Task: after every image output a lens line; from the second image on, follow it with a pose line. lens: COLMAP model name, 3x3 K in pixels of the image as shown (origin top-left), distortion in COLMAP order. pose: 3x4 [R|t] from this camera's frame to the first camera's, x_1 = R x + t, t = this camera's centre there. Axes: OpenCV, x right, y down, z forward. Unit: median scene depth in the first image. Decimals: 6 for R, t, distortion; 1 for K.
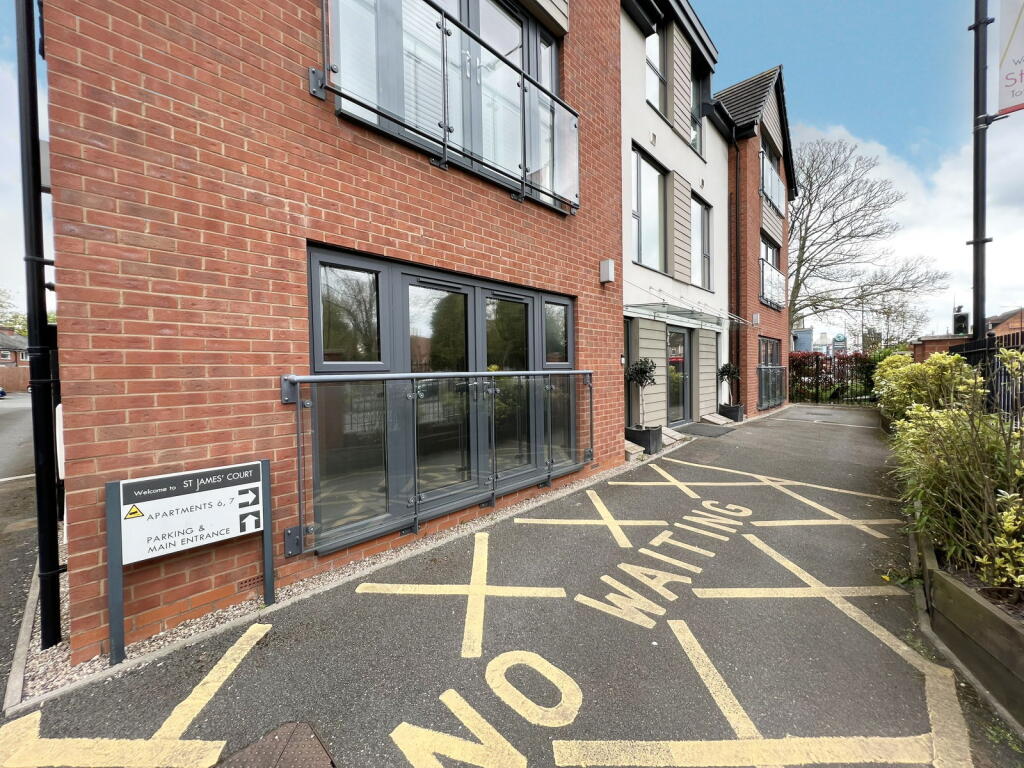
lens RADIAL K [[408.1, 0, 512.0], [0, 408.1, 384.0], [0, 0, 1]] dist [0.000330, -0.000008]
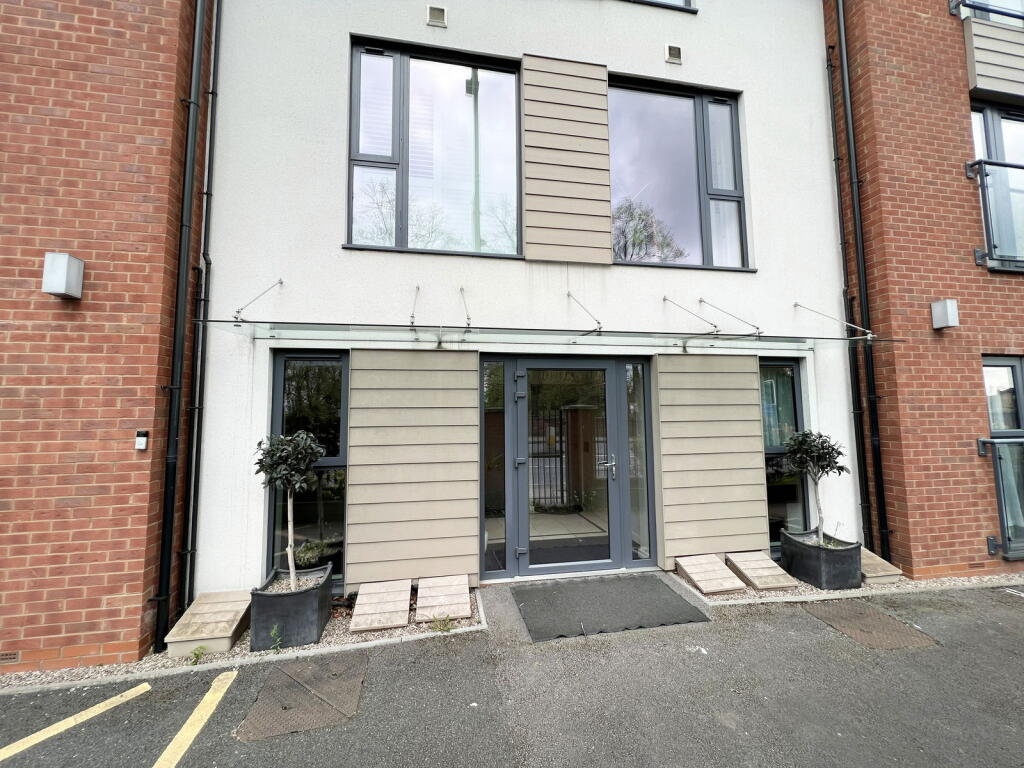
lens RADIAL K [[411.3, 0, 512.0], [0, 411.3, 384.0], [0, 0, 1]] dist [-0.001315, -0.000175]
pose [[0.807182, -0.036441, -0.589176, 0.730928], [-0.022416, 0.995481, -0.092281, -0.072607], [0.589876, 0.087694, 0.802718, 0.670923]]
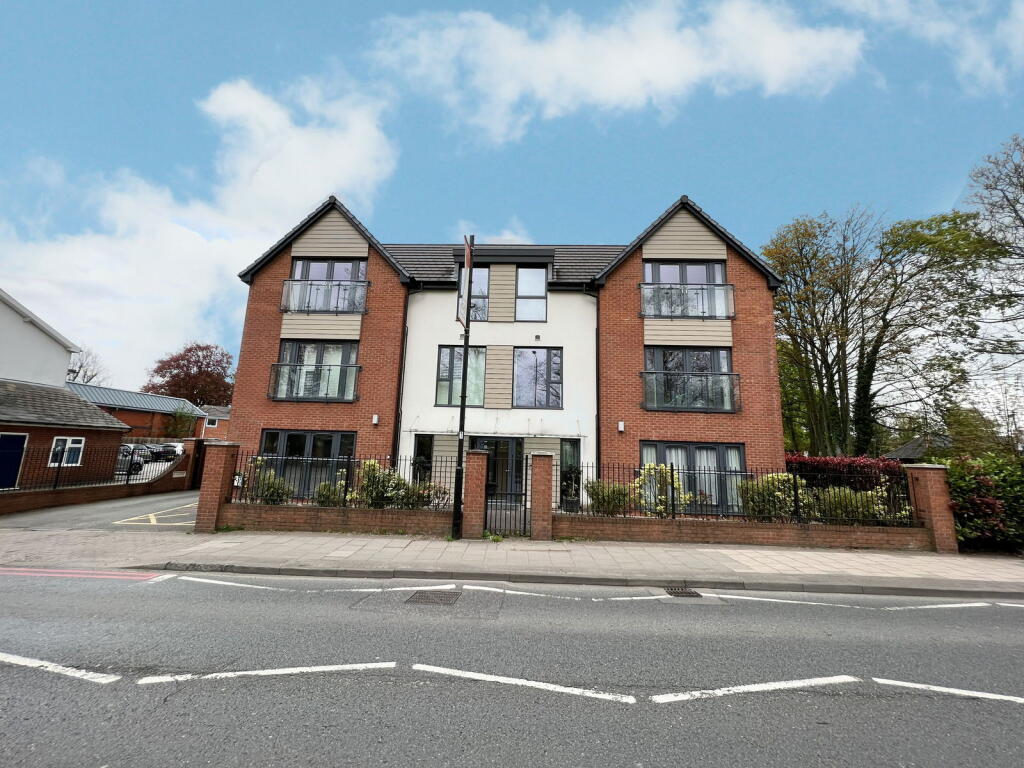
lens RADIAL K [[408.1, 0, 512.0], [0, 408.1, 384.0], [0, 0, 1]] dist [0.000330, -0.000008]
pose [[0.643529, -0.104717, -0.758225, 1.878859], [-0.067770, 0.978912, -0.192713, -0.050143], [0.762416, 0.175401, 0.622861, 0.055851]]
